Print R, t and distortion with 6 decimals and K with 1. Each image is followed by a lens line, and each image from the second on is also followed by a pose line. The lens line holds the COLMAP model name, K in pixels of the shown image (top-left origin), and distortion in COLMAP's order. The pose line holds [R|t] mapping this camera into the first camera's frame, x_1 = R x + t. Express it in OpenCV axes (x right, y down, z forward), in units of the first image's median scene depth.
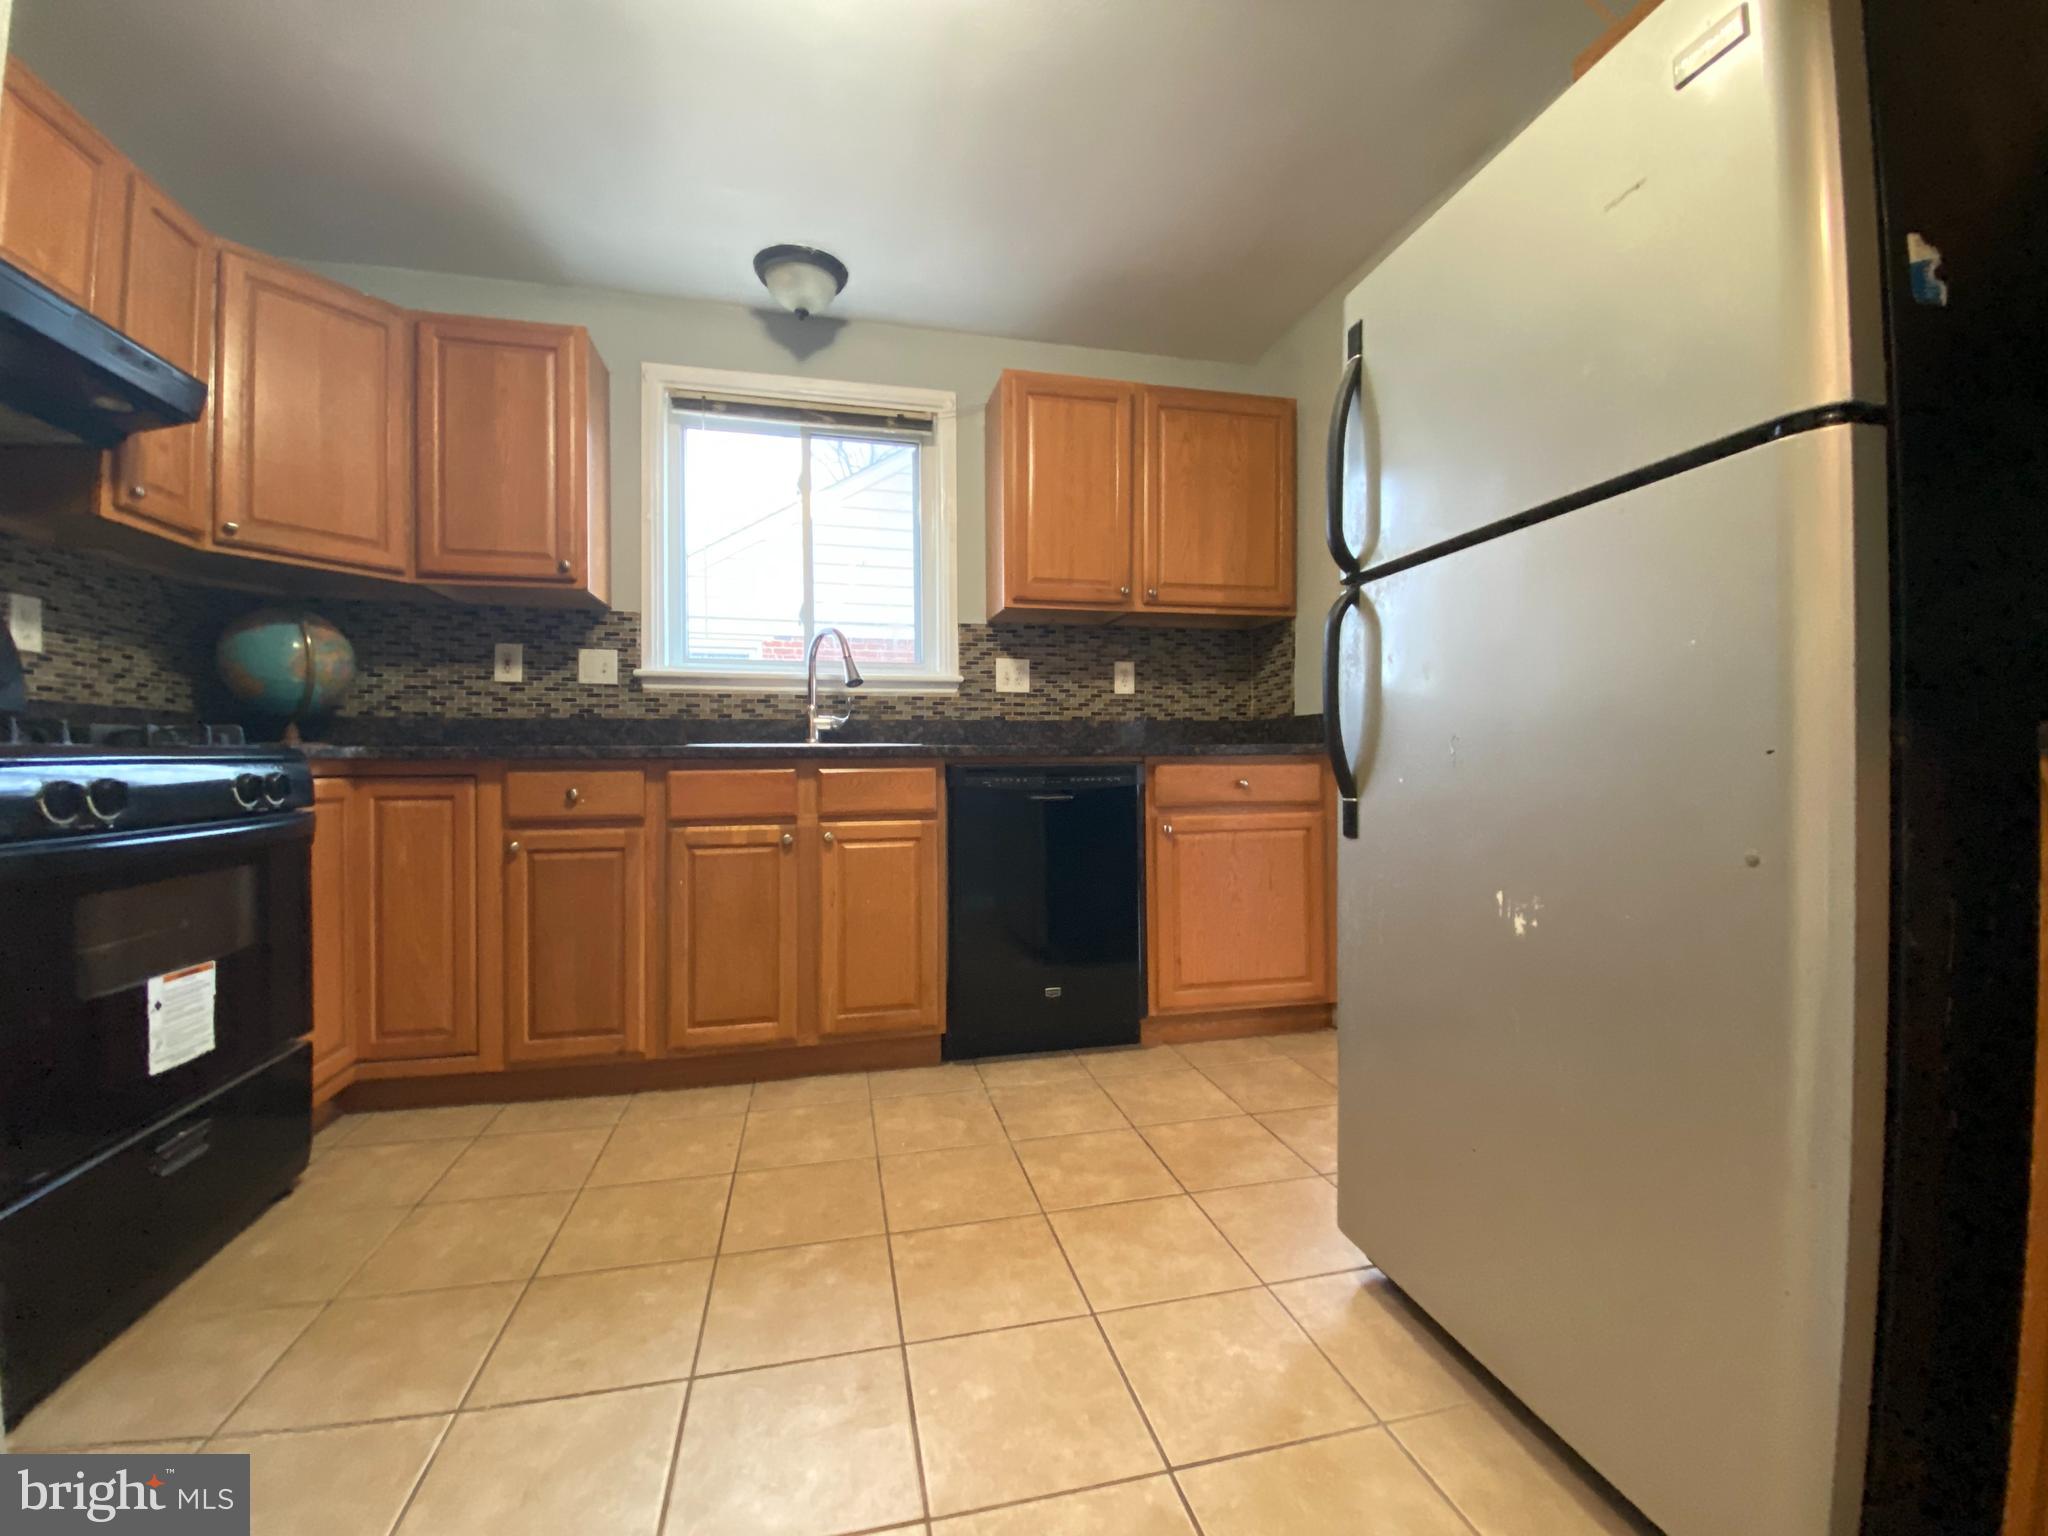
lens RADIAL K [[817.8, 0, 1024.0], [0, 817.8, 768.0], [0, 0, 1]] dist [0.025603, -0.029075]
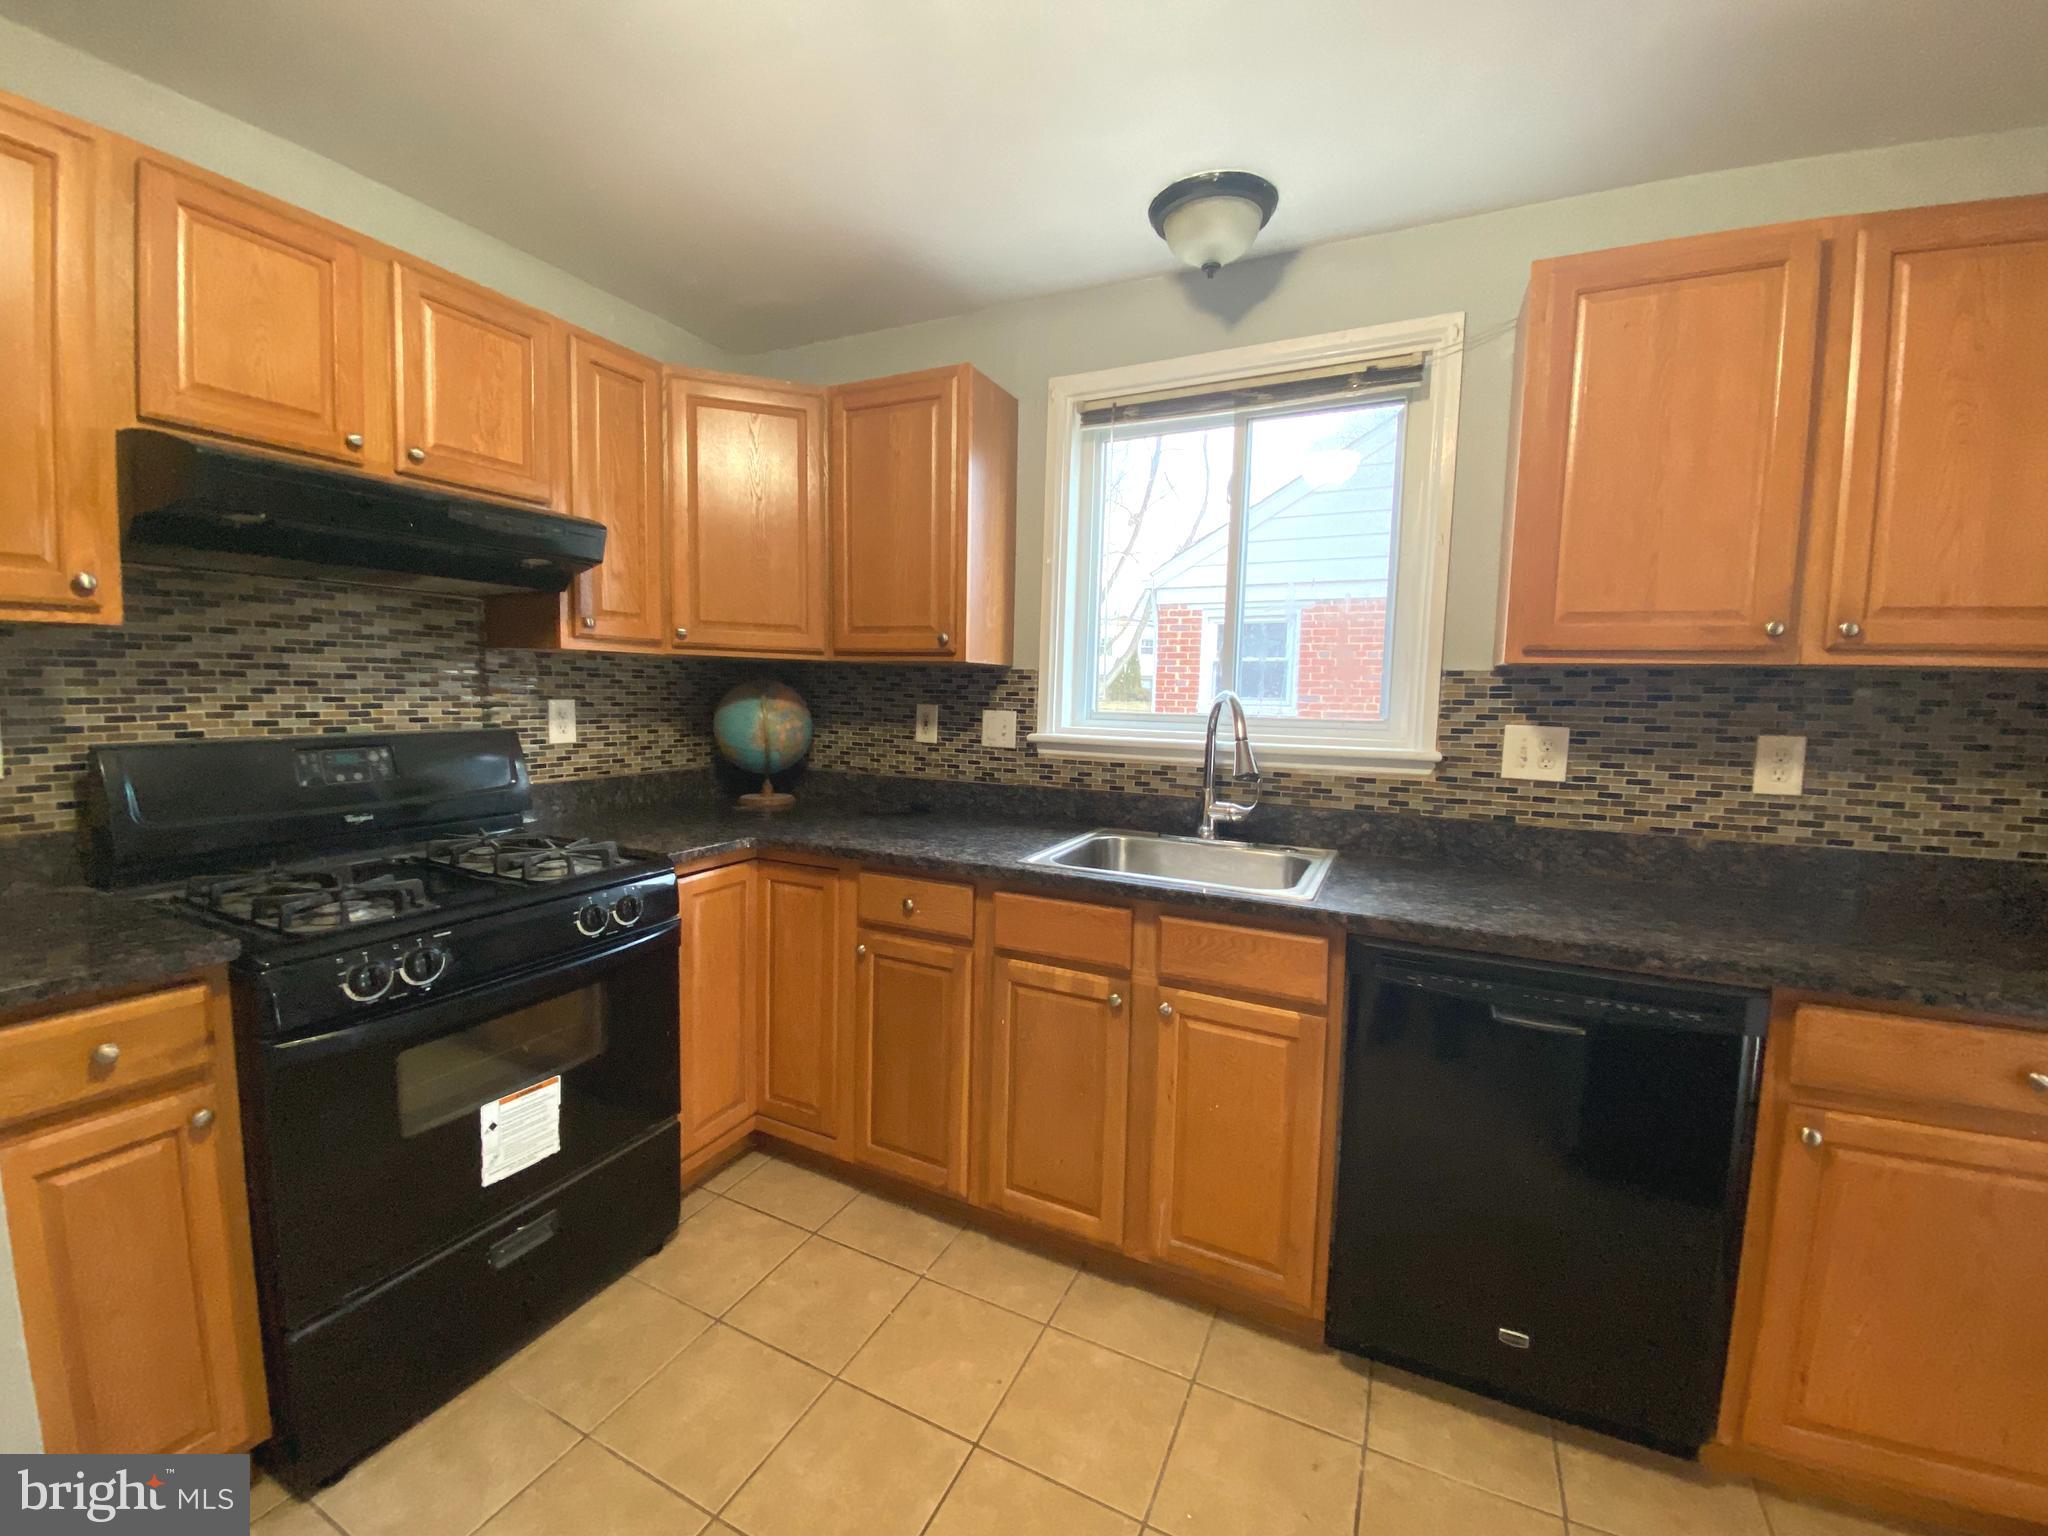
lens RADIAL K [[818.5, 0, 1021.5], [0, 818.5, 757.9], [0, 0, 1]] dist [0.028486, -0.025483]
pose [[0.768279, 0.079066, -0.635214, 0.099227], [-0.032511, 0.995881, 0.084638, -0.173467], [0.639289, -0.044375, 0.767685, 0.304452]]
